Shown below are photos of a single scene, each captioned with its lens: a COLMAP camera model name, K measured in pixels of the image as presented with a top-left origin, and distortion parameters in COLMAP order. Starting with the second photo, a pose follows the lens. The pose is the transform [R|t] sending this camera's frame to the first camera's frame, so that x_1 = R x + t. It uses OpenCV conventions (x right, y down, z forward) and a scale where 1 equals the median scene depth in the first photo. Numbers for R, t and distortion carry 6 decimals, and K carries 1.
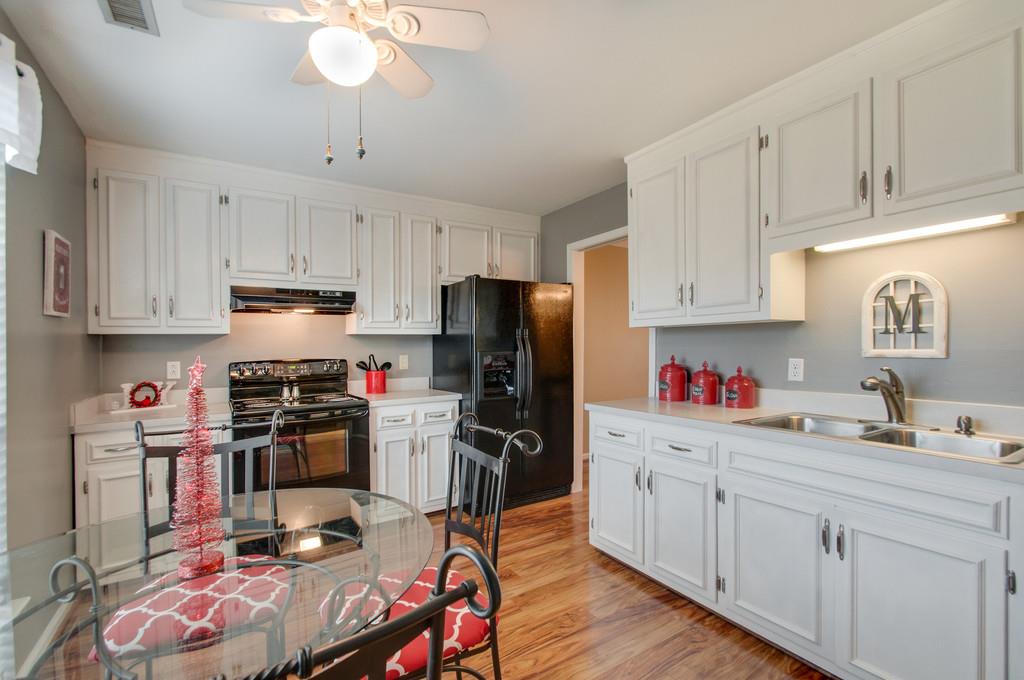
lens RADIAL K [[475.7, 0, 467.1], [0, 475.7, 348.2], [0, 0, 1]] dist [0.010855, -0.004027]
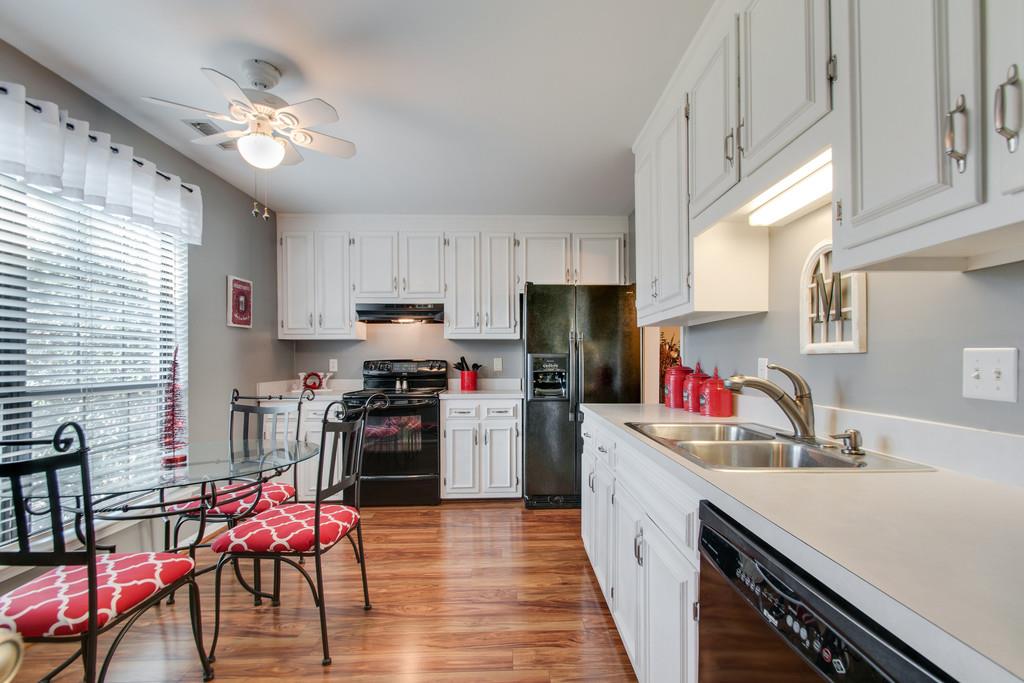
lens RADIAL K [[475.7, 0, 478.8], [0, 475.7, 360.3], [0, 0, 1]] dist [0.010855, -0.004027]
pose [[0.845500, 0.014158, -0.533787, 0.504969], [-0.016291, 0.999867, 0.000714, 0.022945], [0.533726, 0.008092, 0.845619, 0.036401]]
